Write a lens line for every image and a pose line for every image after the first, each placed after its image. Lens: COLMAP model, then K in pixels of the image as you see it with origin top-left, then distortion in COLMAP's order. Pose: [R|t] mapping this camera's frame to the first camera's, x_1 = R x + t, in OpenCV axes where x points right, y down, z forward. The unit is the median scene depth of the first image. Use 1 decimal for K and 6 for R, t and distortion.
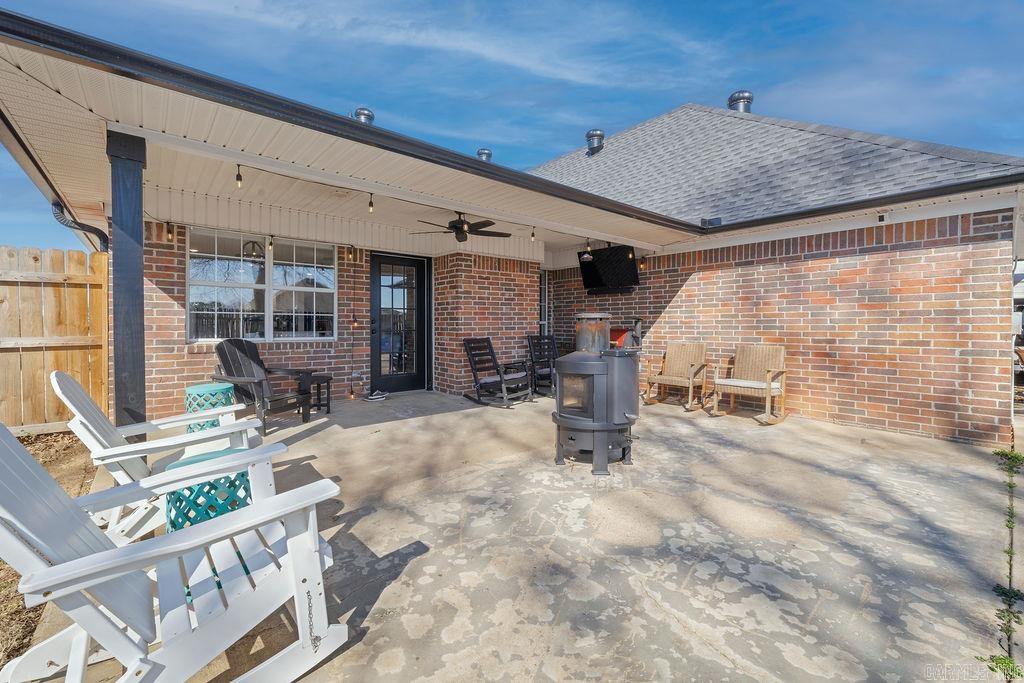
lens RADIAL K [[418.4, 0, 511.2], [0, 418.4, 334.5], [0, 0, 1]] dist [0.005830, -0.002967]
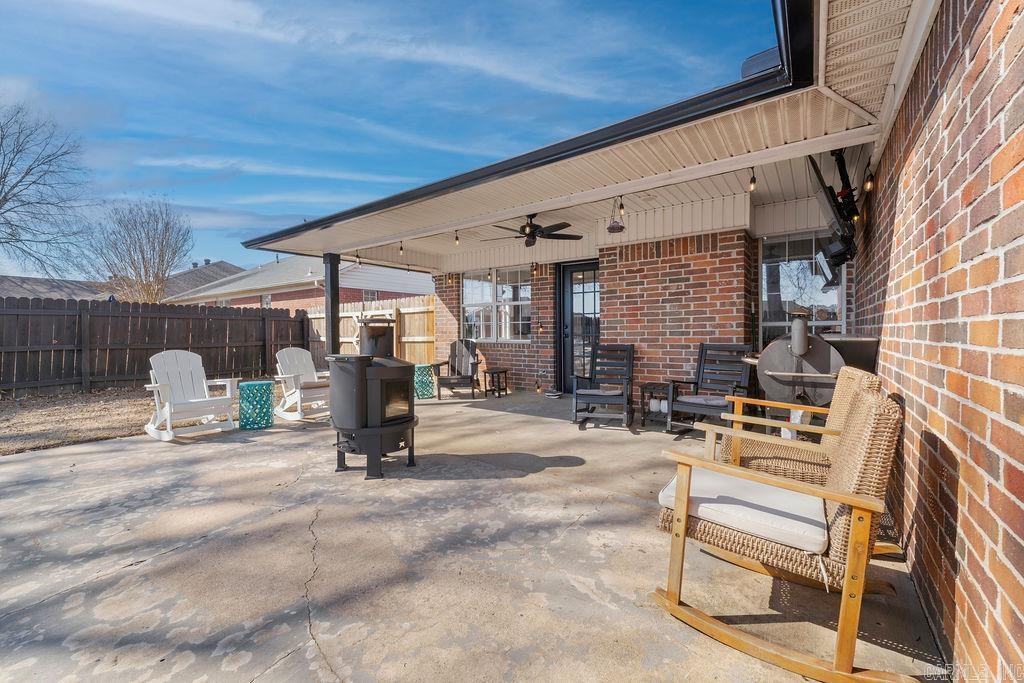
lens RADIAL K [[418.4, 0, 514.5], [0, 418.4, 338.3], [0, 0, 1]] dist [0.005830, -0.002967]
pose [[0.239956, 0.013654, -0.970688, 1.444407], [-0.016080, 0.999820, 0.010089, -0.019830], [0.970651, 0.013188, 0.240132, 1.249020]]
